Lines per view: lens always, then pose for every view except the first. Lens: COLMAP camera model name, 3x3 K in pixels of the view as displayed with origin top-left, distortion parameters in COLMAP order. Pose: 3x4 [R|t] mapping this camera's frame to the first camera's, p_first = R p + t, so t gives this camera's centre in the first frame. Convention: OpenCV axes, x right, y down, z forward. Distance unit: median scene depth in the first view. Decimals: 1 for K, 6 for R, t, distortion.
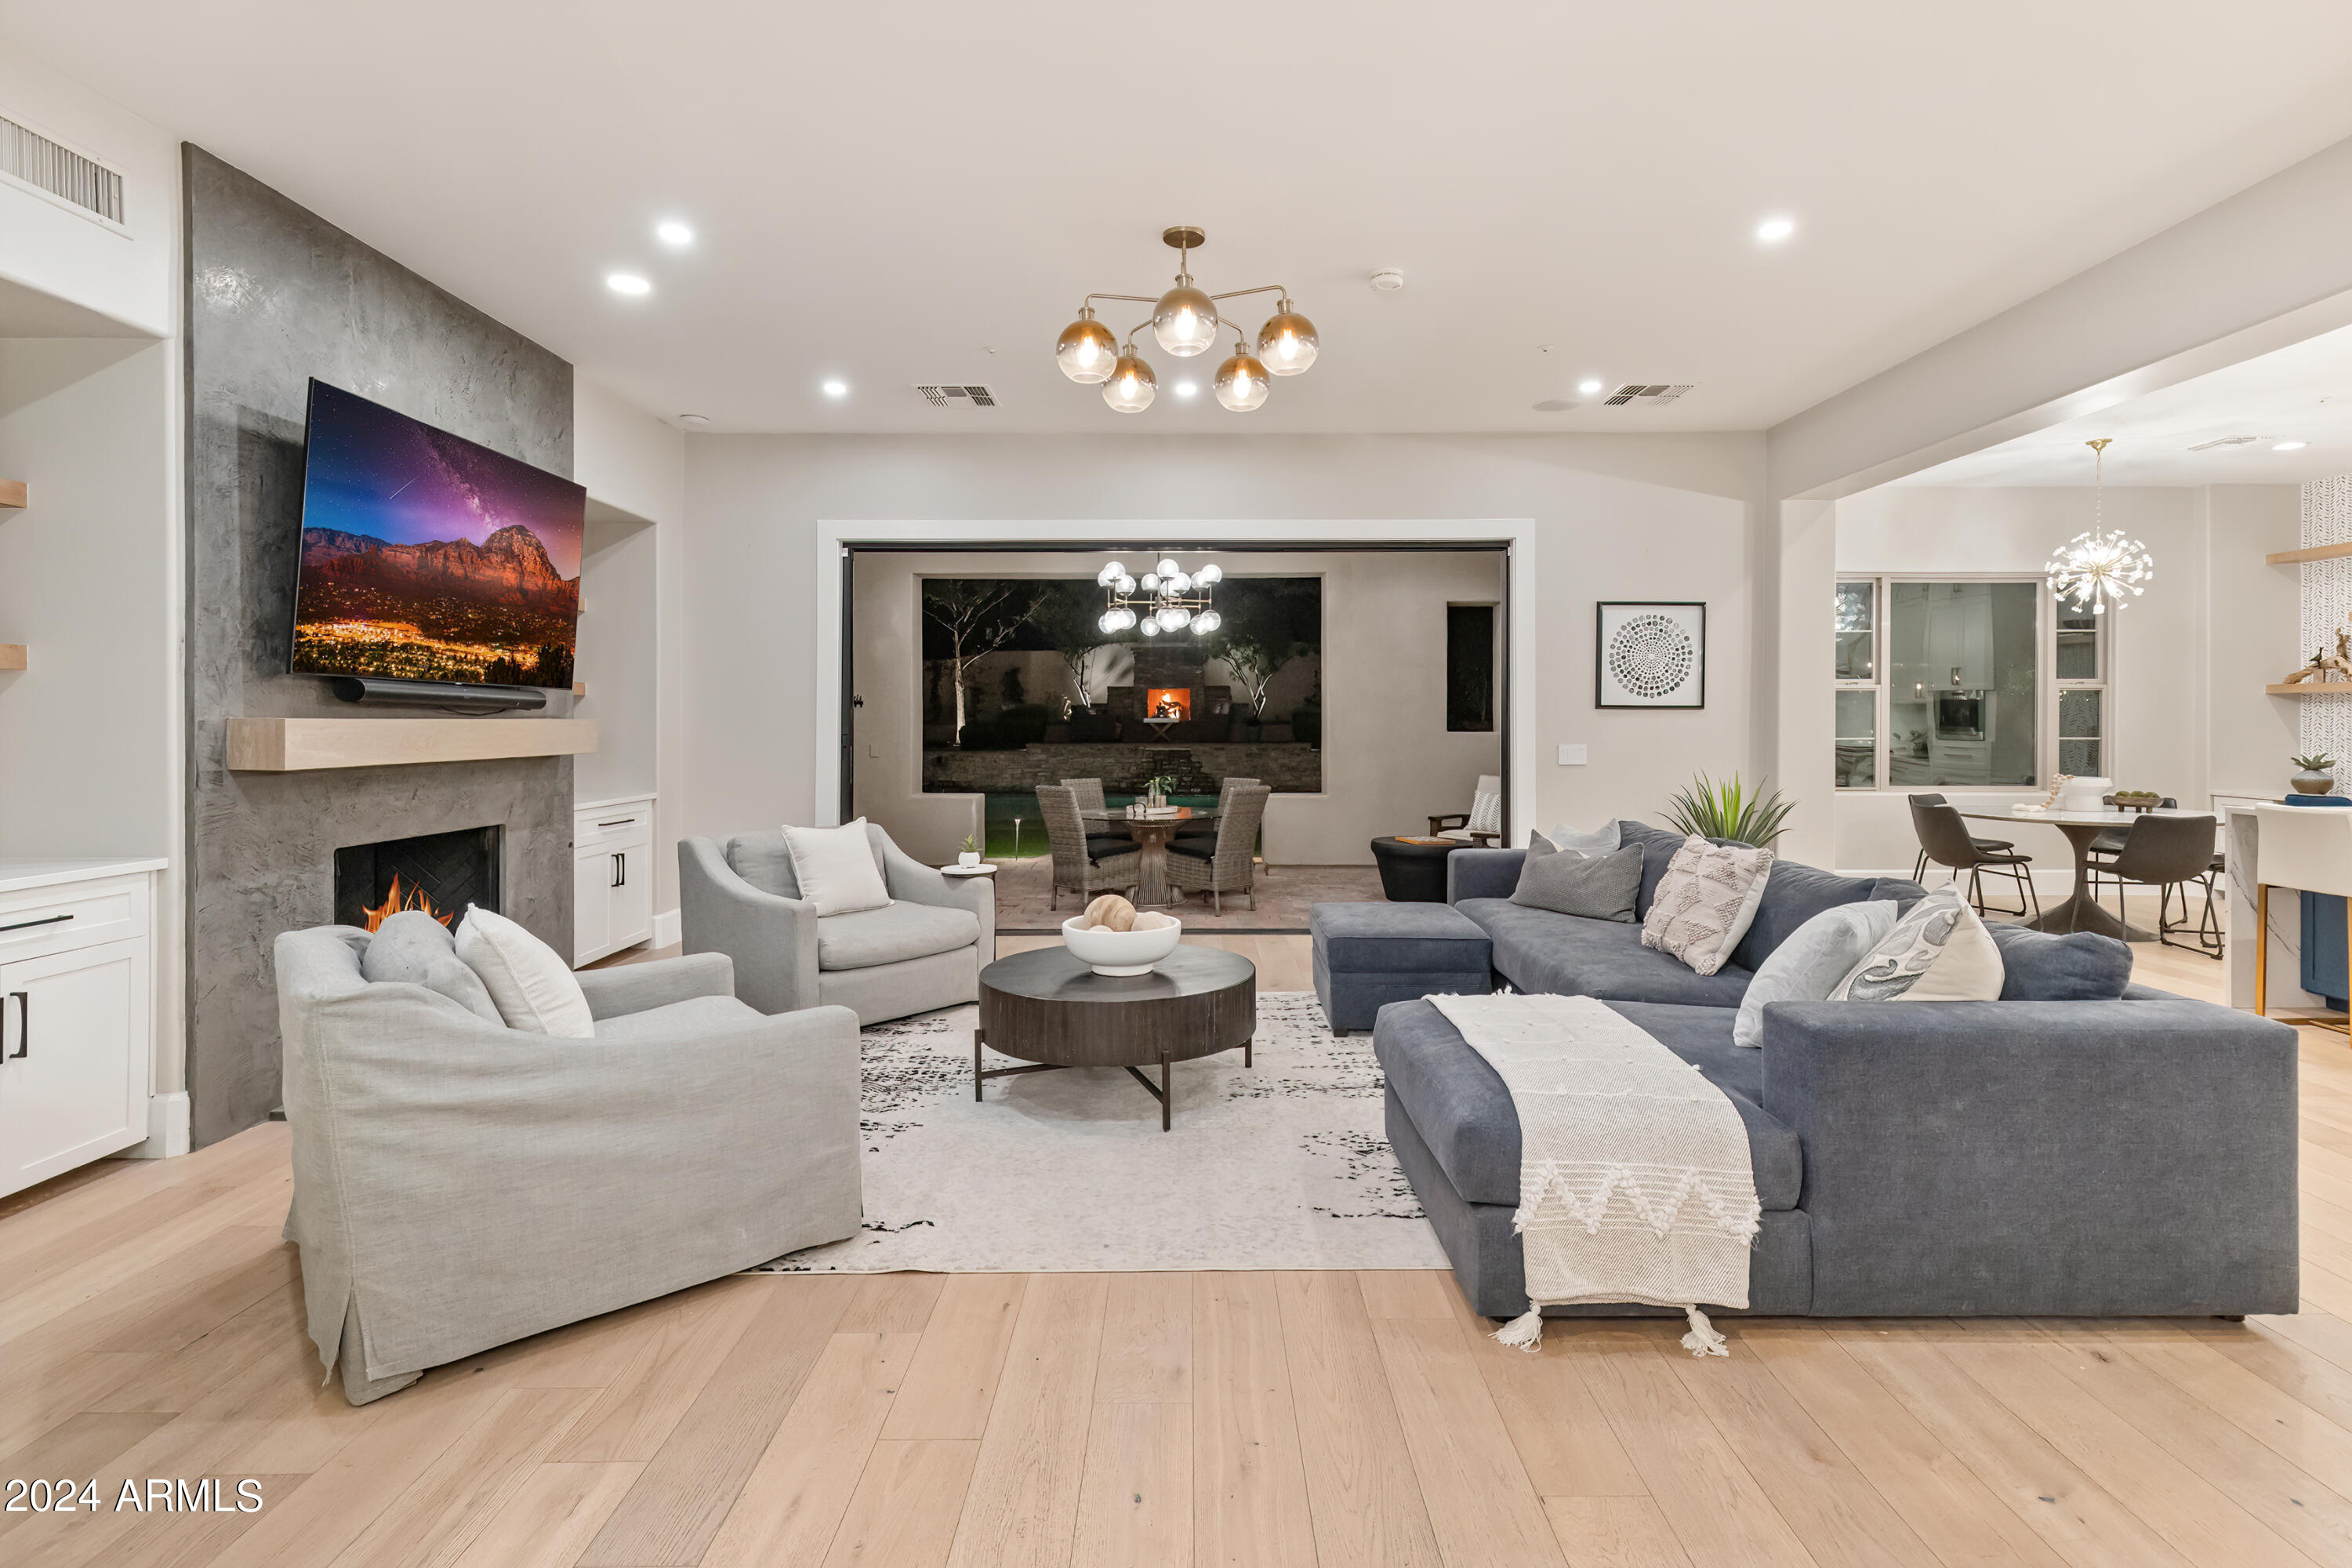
lens RADIAL K [[1105.6, 0, 1185.0], [0, 1105.6, 712.0], [0, 0, 1]] dist [0.010717, -0.000181]
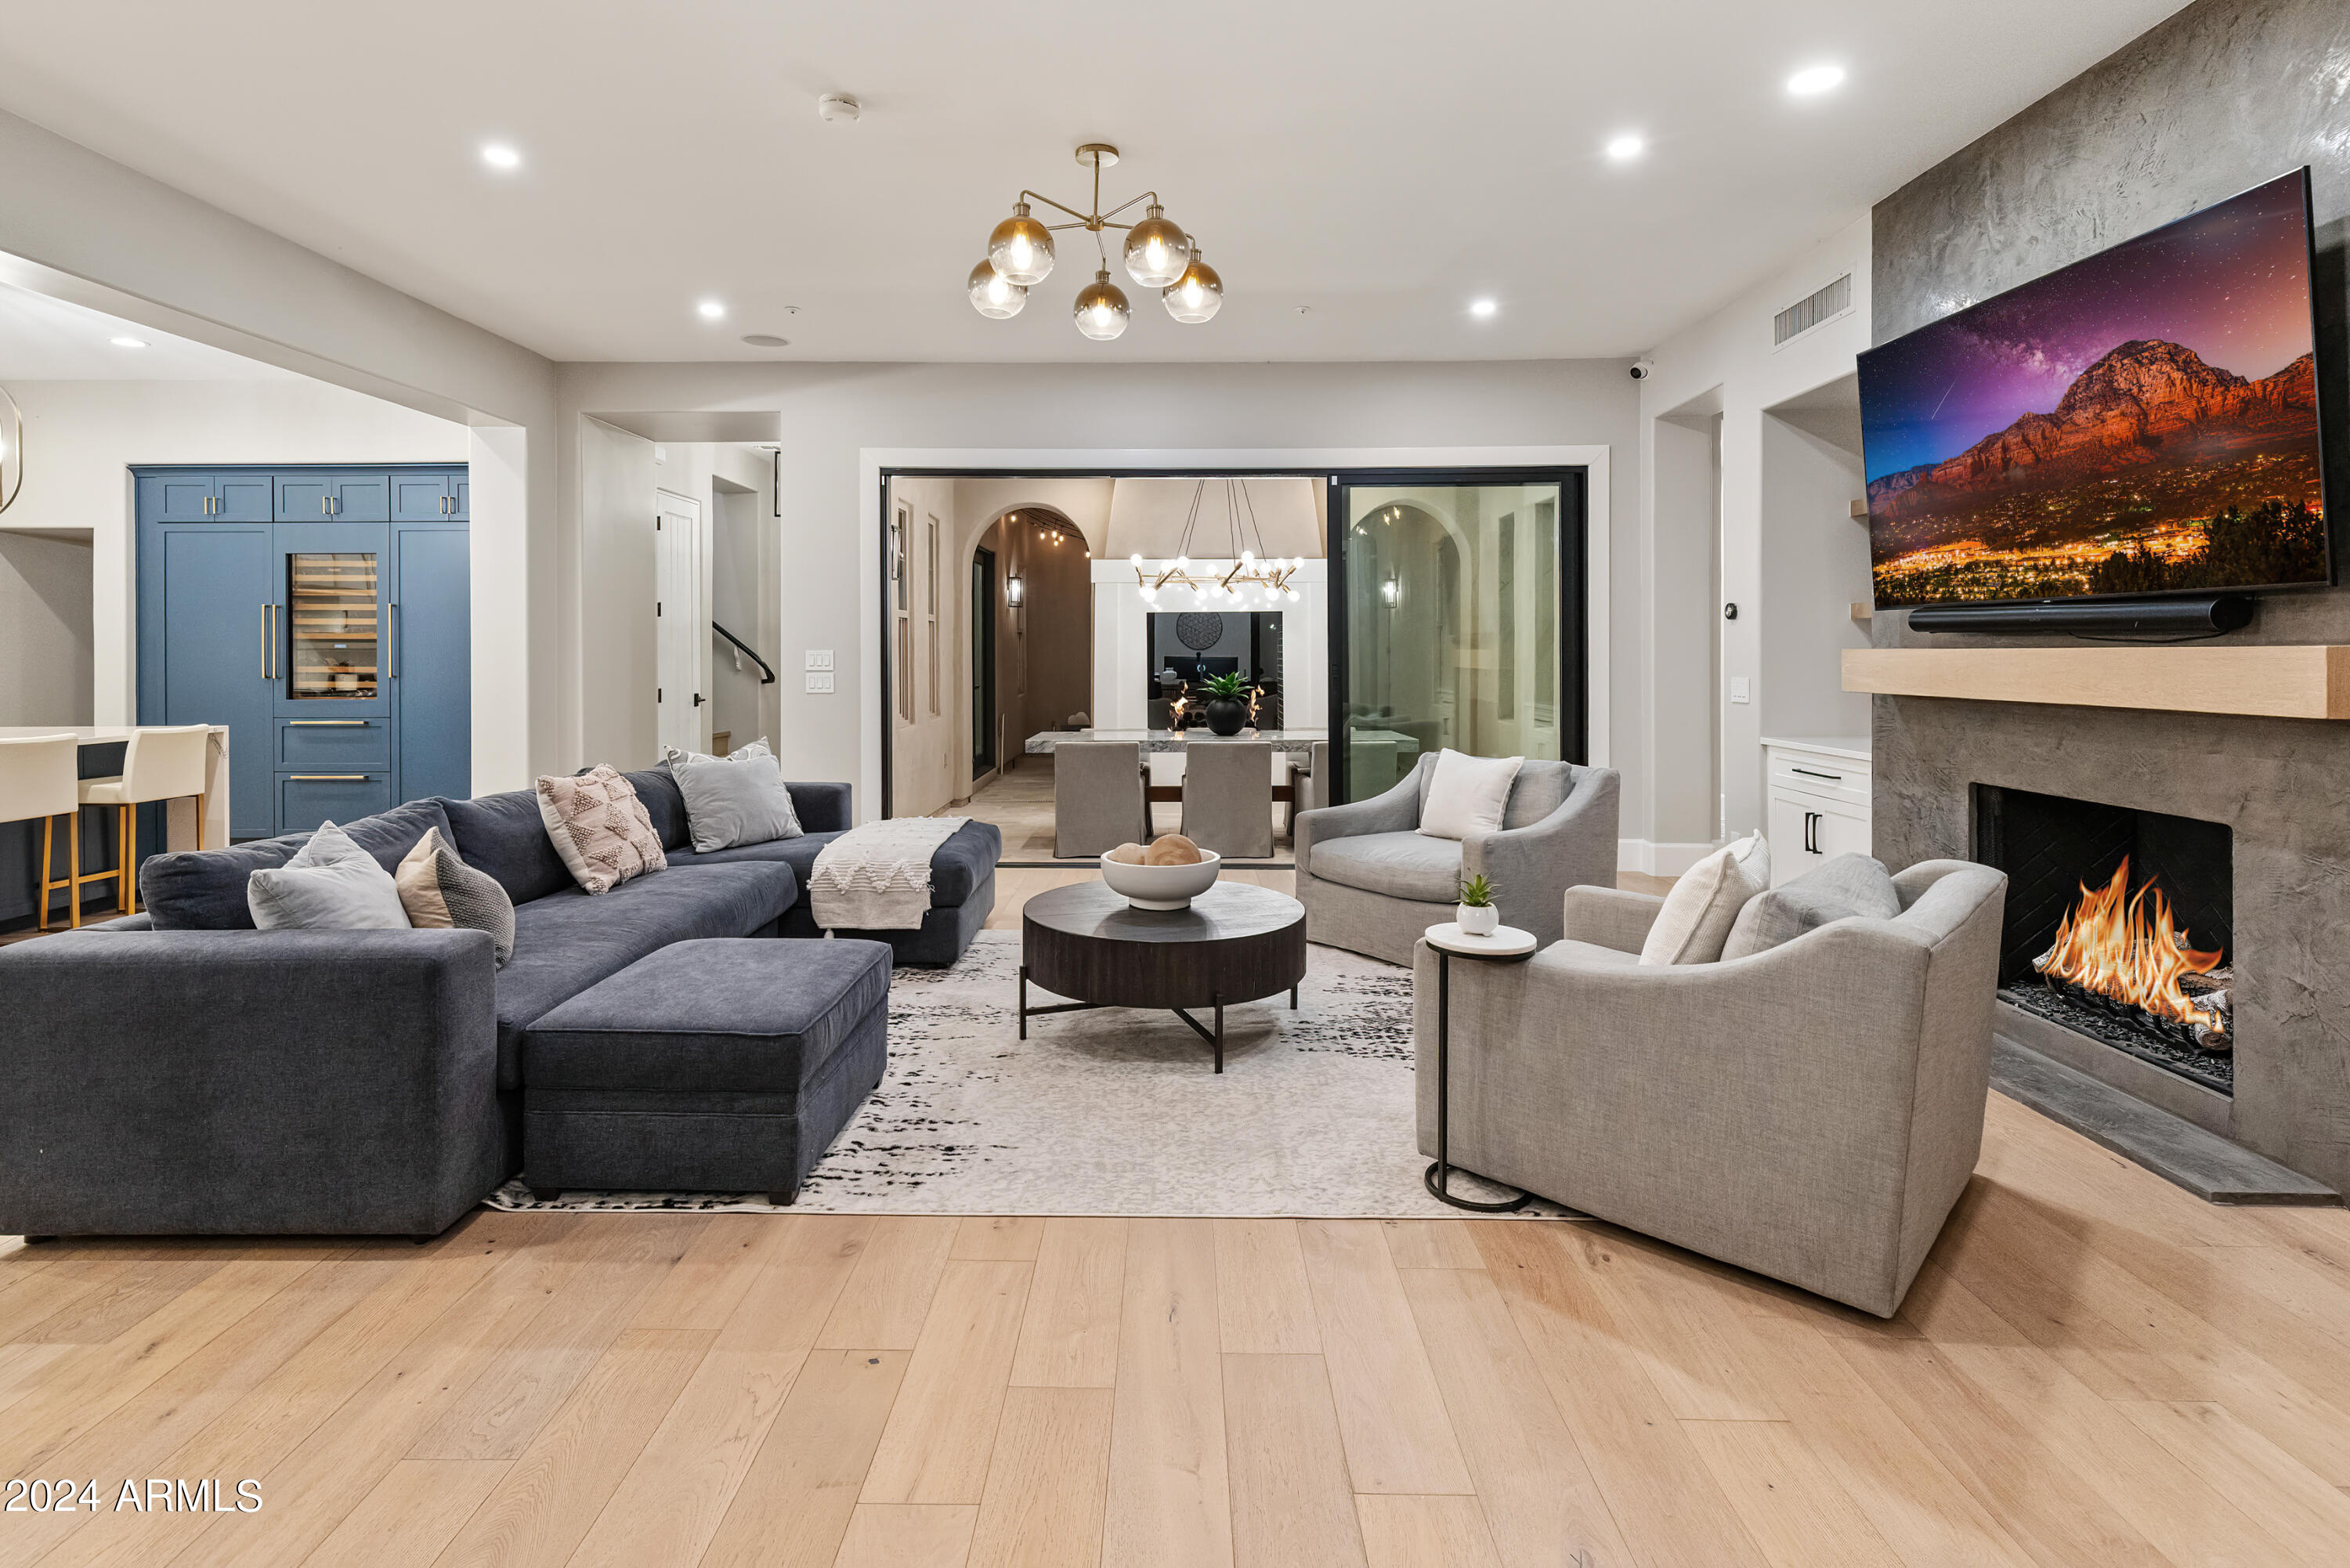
lens RADIAL K [[1167.5, 0, 1167.1], [0, 1167.5, 660.1], [0, 0, 1]] dist [0.006425, 0.000610]
pose [[-0.999959, 0.001246, 0.008921, -0.046893], [0.001226, 0.999997, -0.002247, 0.015142], [-0.008923, -0.002236, -0.999958, 1.584136]]
